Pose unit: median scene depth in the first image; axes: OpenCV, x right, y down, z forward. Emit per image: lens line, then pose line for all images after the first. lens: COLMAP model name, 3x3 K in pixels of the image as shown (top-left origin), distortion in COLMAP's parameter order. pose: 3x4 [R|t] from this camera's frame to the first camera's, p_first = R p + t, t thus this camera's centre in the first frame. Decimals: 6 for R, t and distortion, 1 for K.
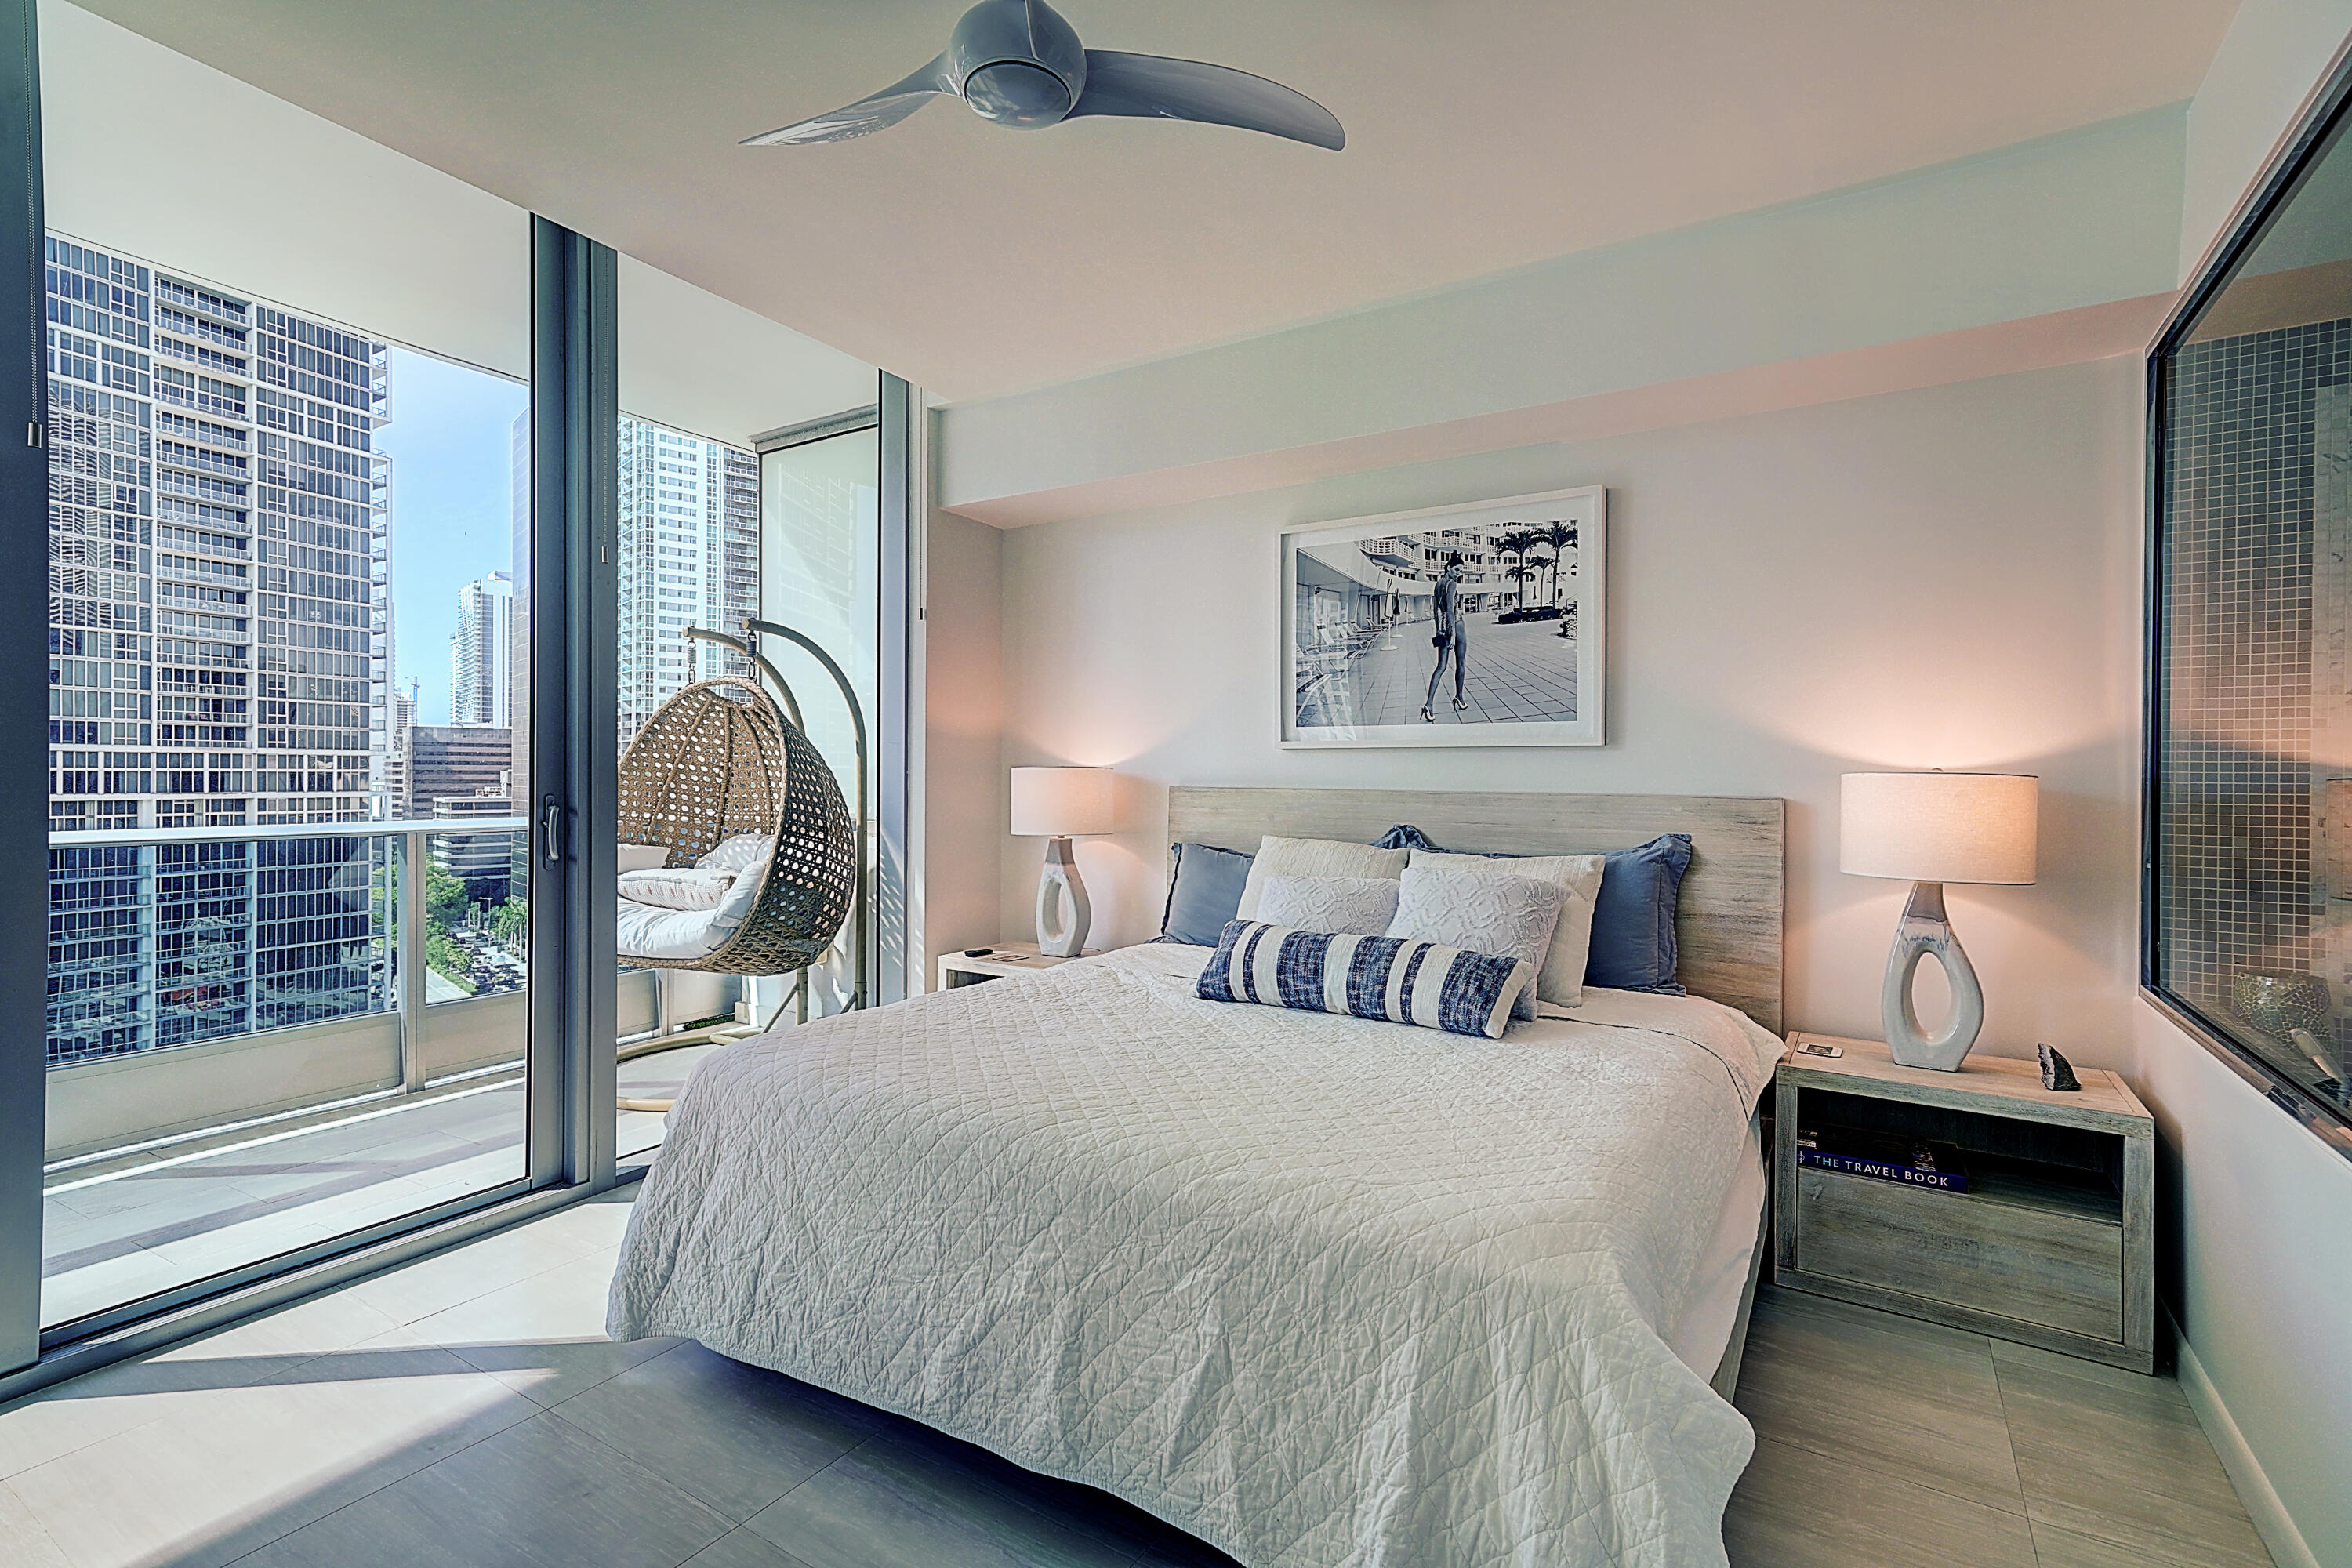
lens RADIAL K [[1097.5, 0, 1180.9], [0, 1097.5, 795.6], [0, 0, 1]] dist [0.010943, 0.003350]
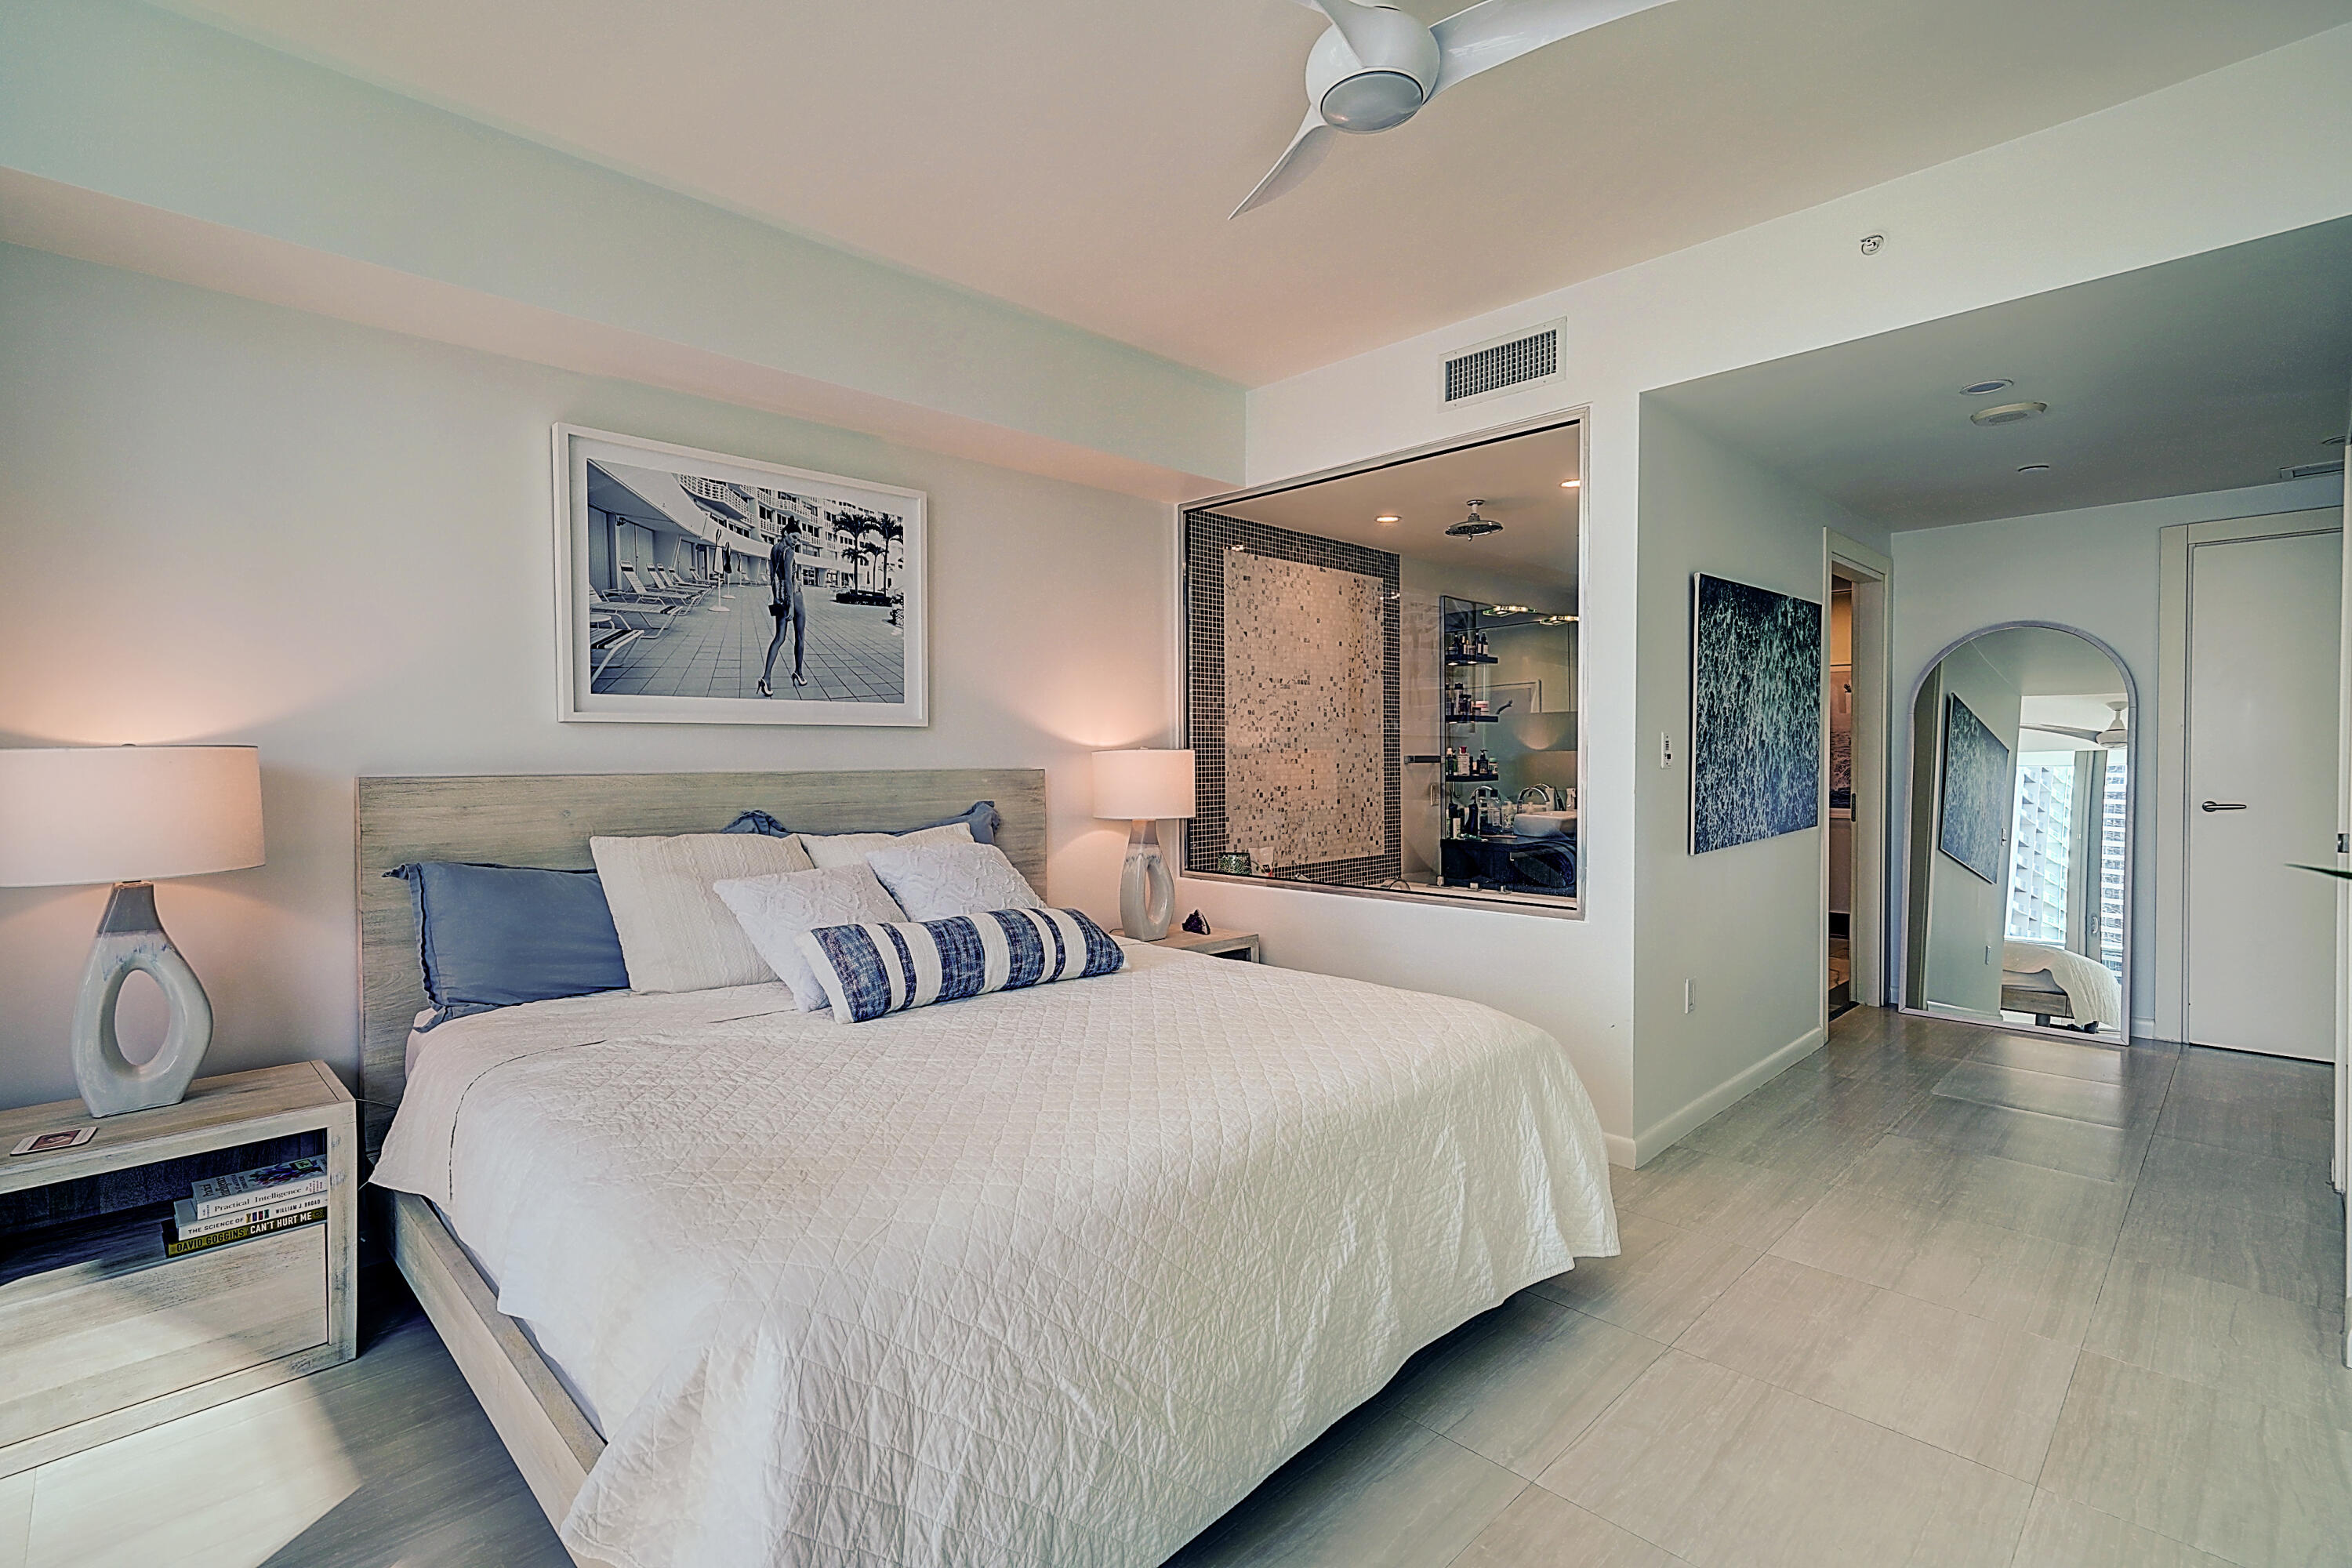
lens RADIAL K [[1097.5, 0, 1177.2], [0, 1097.5, 788.5], [0, 0, 1]] dist [0.010943, 0.003350]
pose [[0.215725, -0.037593, 0.975730, -0.618602], [0.028834, 0.999068, 0.032118, -0.010551], [-0.976028, 0.021205, 0.216608, 0.485240]]
